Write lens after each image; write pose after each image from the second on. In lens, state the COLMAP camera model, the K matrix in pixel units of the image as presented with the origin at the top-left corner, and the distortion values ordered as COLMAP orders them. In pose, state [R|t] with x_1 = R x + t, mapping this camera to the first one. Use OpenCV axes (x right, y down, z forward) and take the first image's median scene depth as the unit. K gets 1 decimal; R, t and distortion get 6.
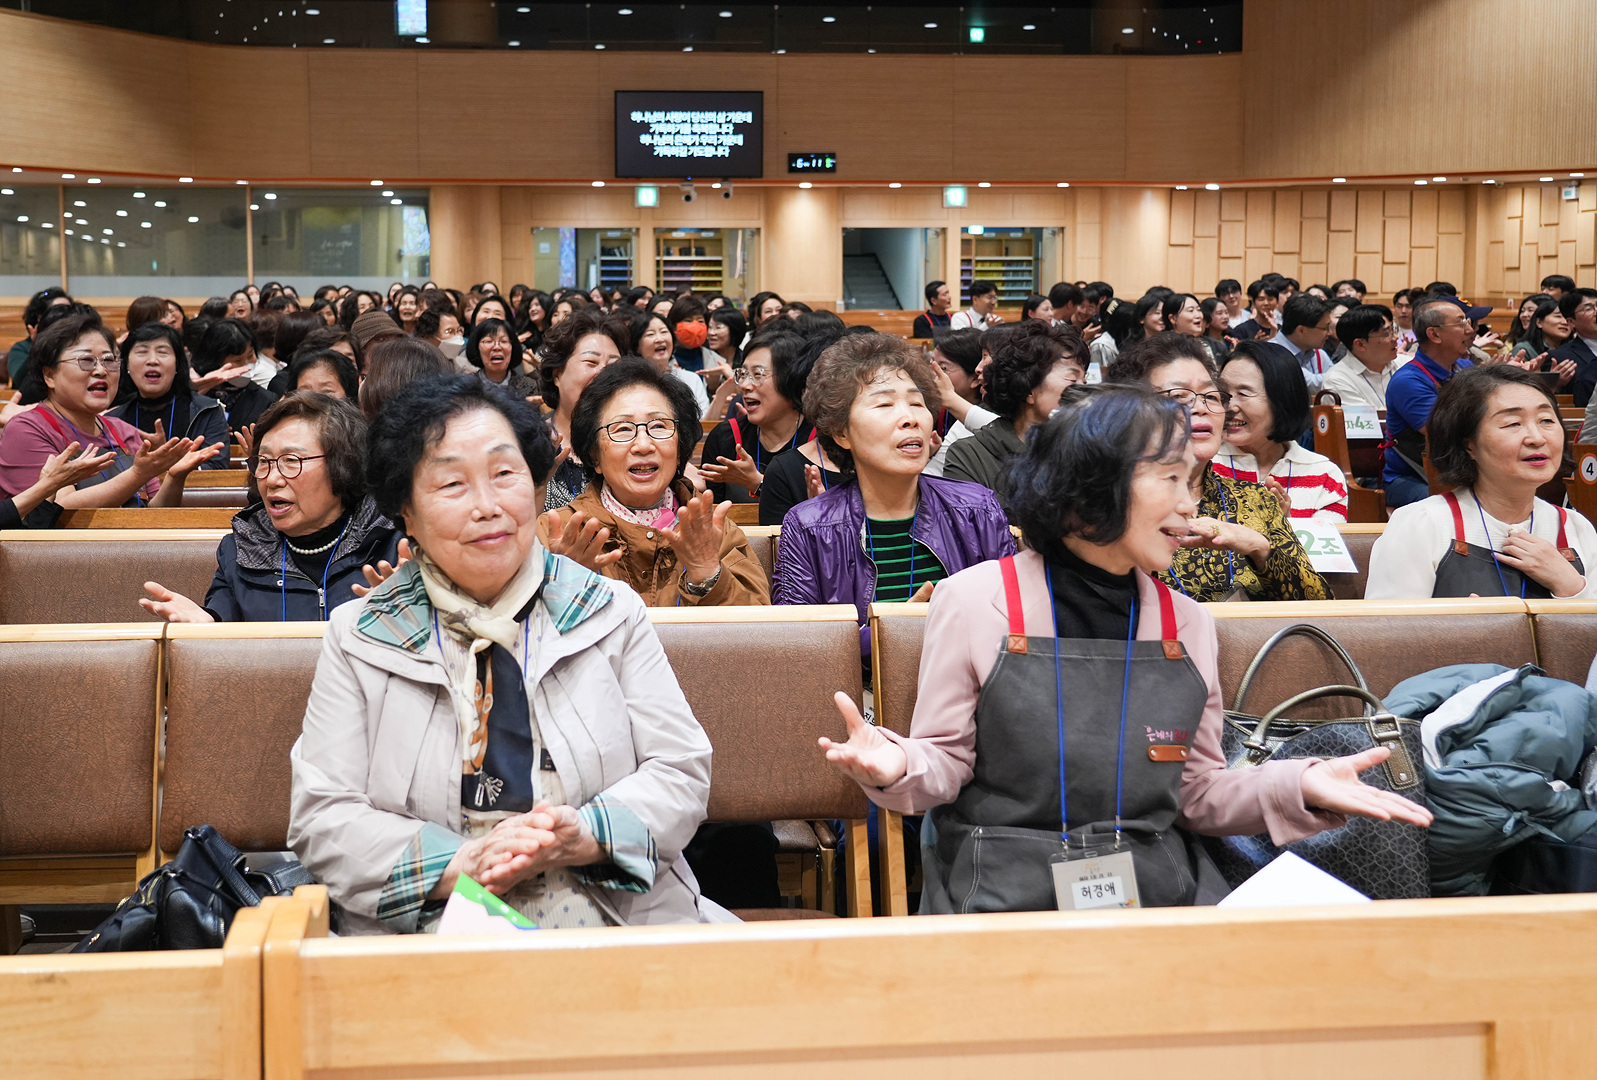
lens RADIAL K [[1438.1, 0, 641.9], [0, 1438.1, 399.1], [0, 0, 1]] dist [0.010727, -0.006625]
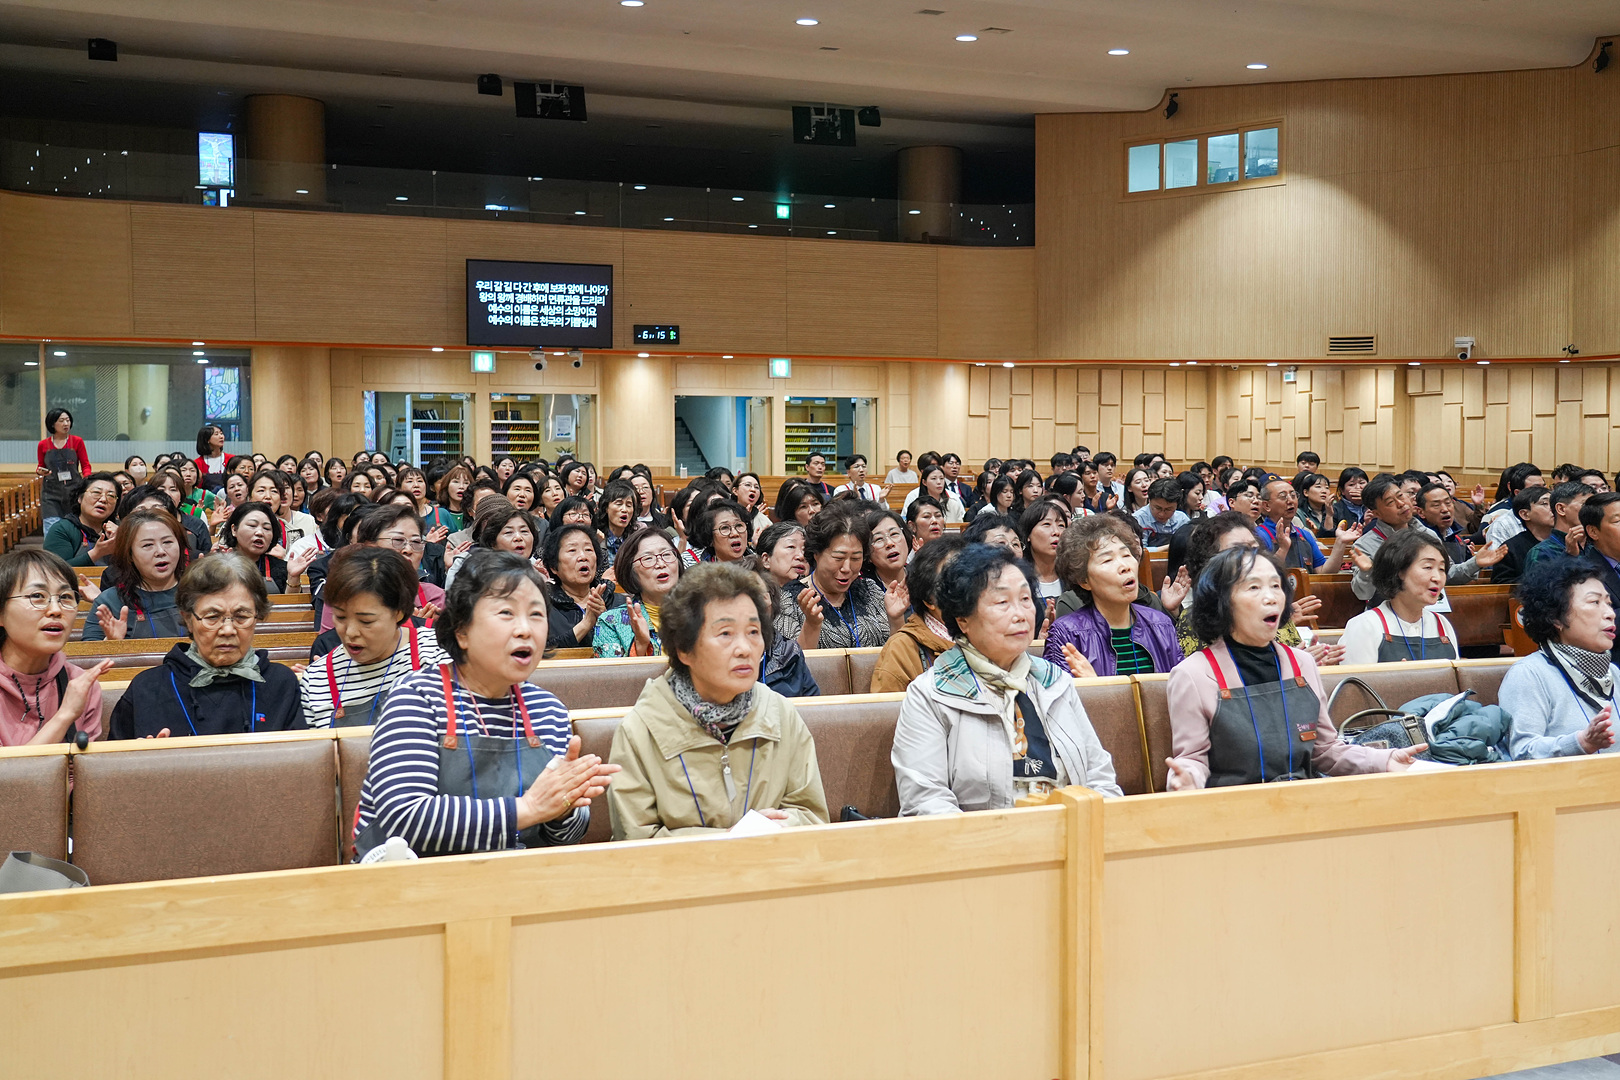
lens RADIAL K [[1511.5, 0, 801.3], [0, 1511.5, 525.2], [0, 0, 1]] dist [0.008132, 0.000000]
pose [[0.961025, -0.009413, 0.276300, -0.080405], [0.016229, 0.999618, -0.022393, -0.000470], [-0.275984, 0.026004, 0.960810, -0.071165]]
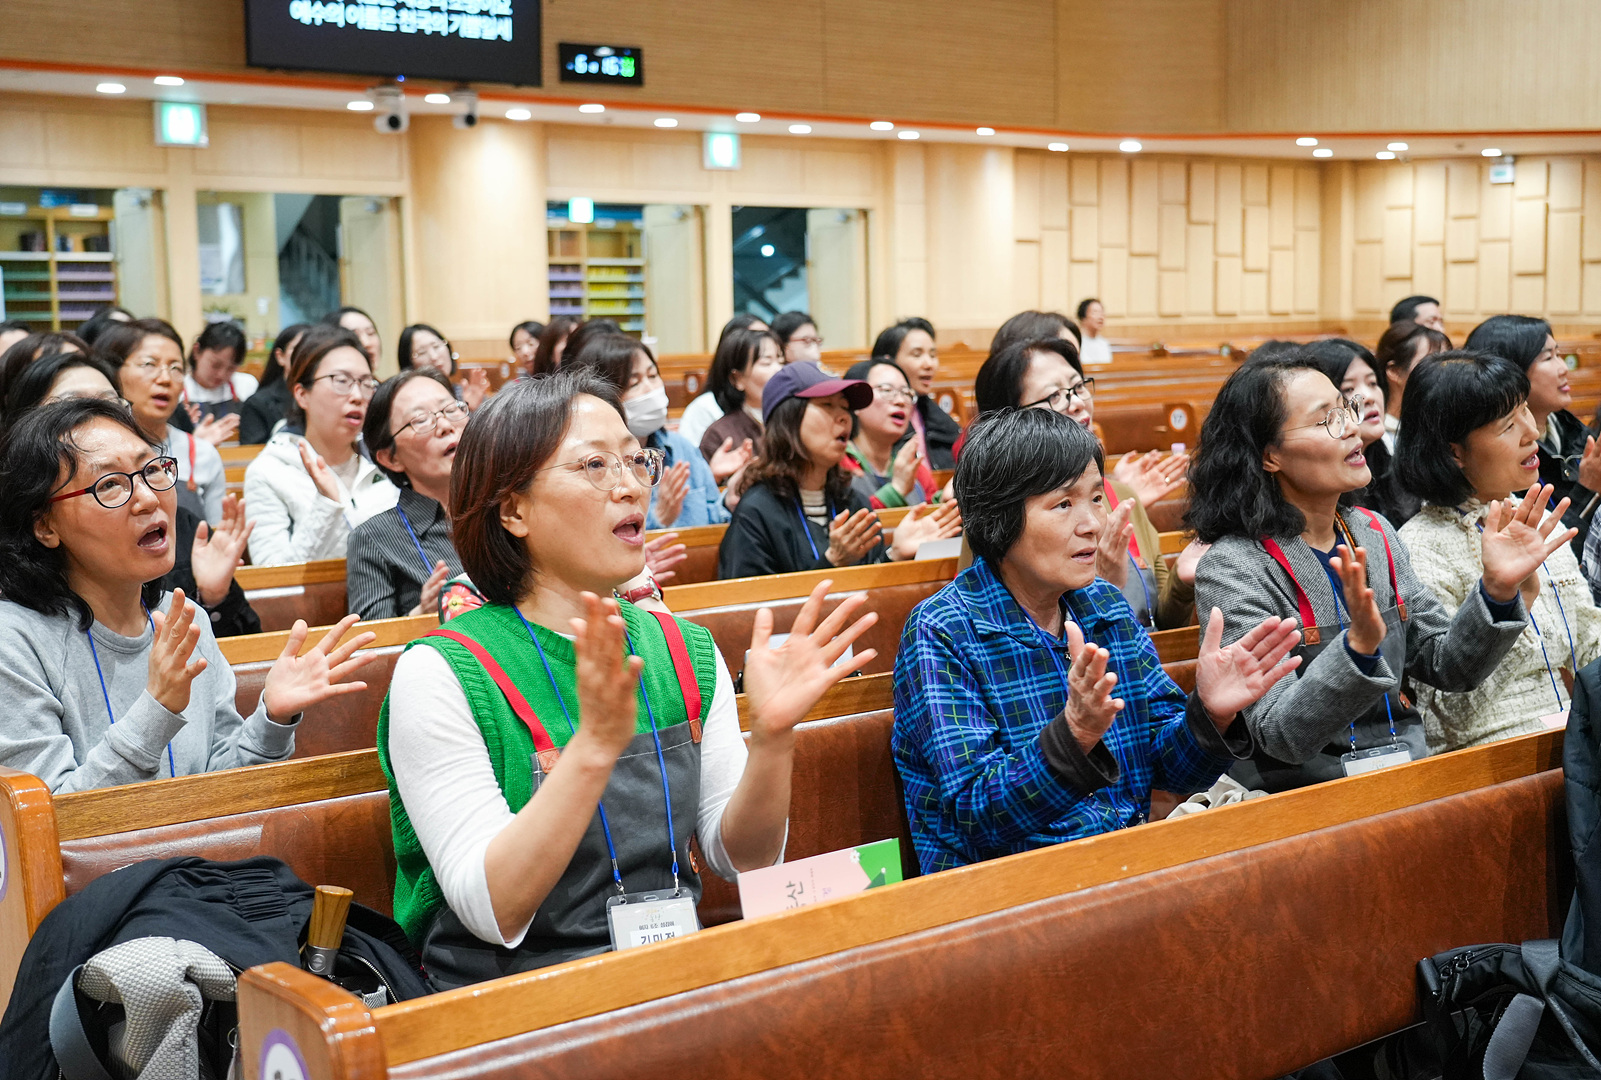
lens RADIAL K [[1874.5, 0, 793.7], [0, 1874.5, 548.8], [0, 0, 1]] dist [0.041762, 0.000000]
pose [[0.839878, -0.076100, 0.537413, -0.183047], [0.048511, 0.996684, 0.065322, -0.033339], [-0.540603, -0.028792, 0.840785, 0.384997]]
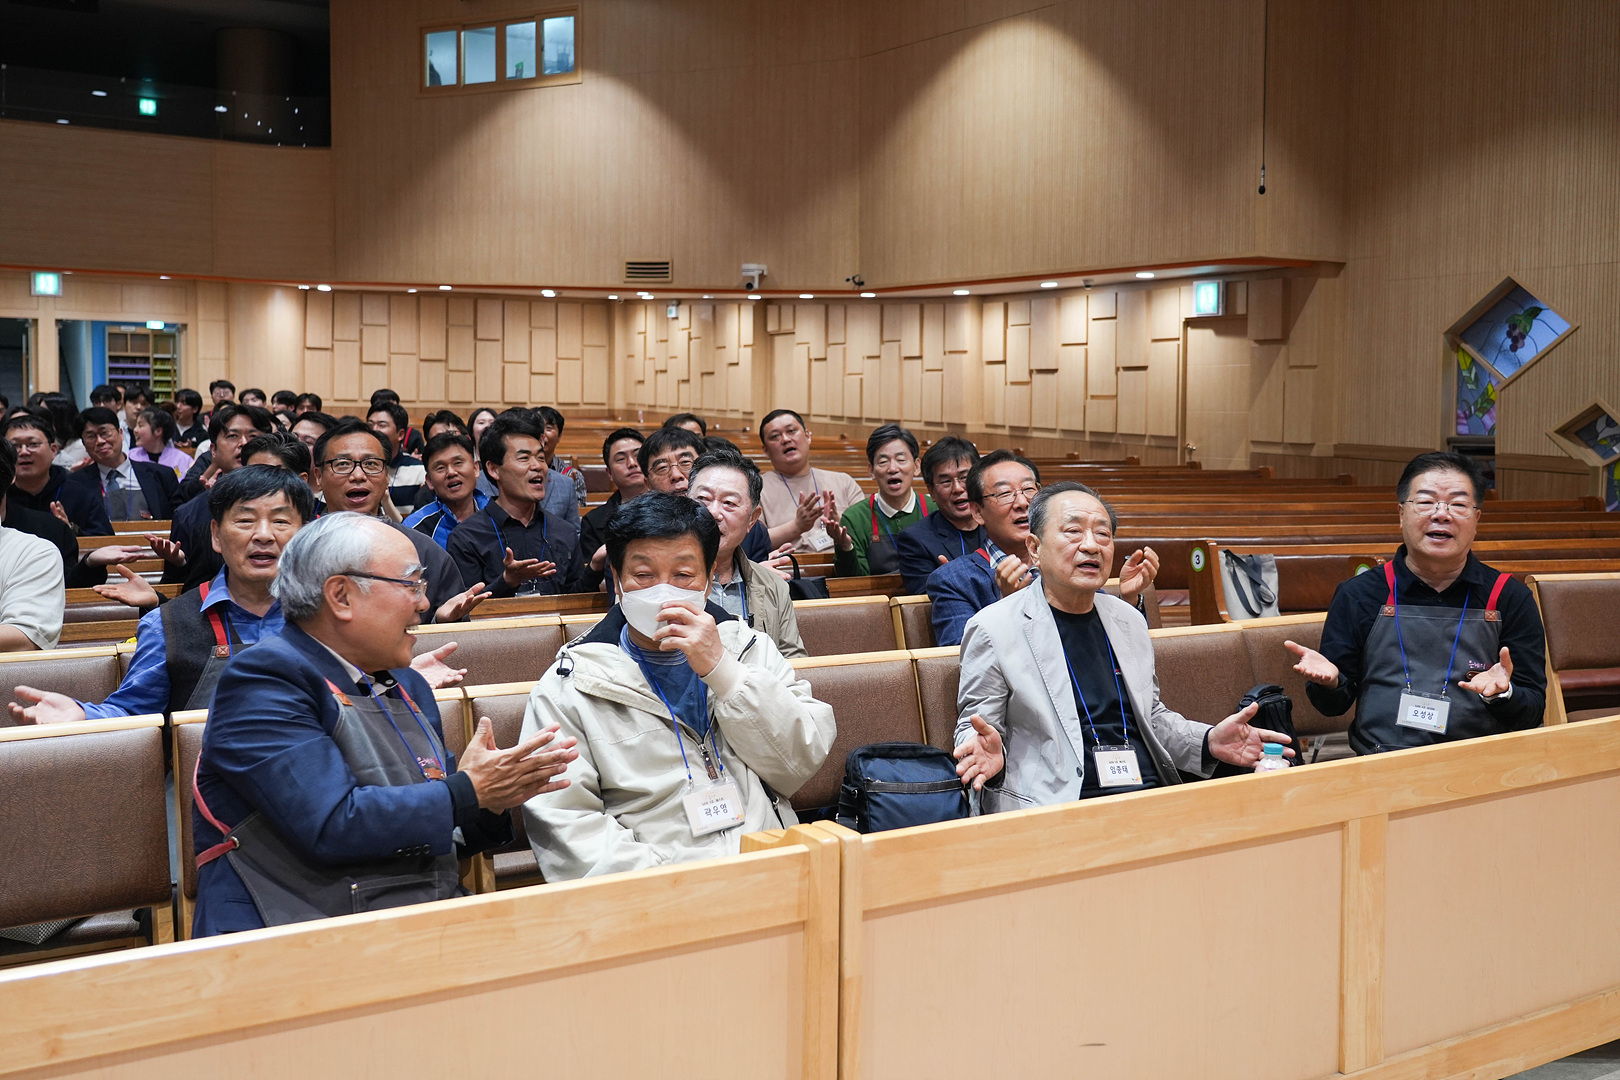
lens RADIAL K [[1511.5, 0, 810.2], [0, 1511.5, 479.4], [0, 0, 1]] dist [0.008132, 0.000000]
pose [[0.887140, -0.007554, 0.461439, 0.220756], [0.015394, 0.999794, -0.013230, -0.003916], [-0.461244, 0.018840, 0.887074, -0.023448]]
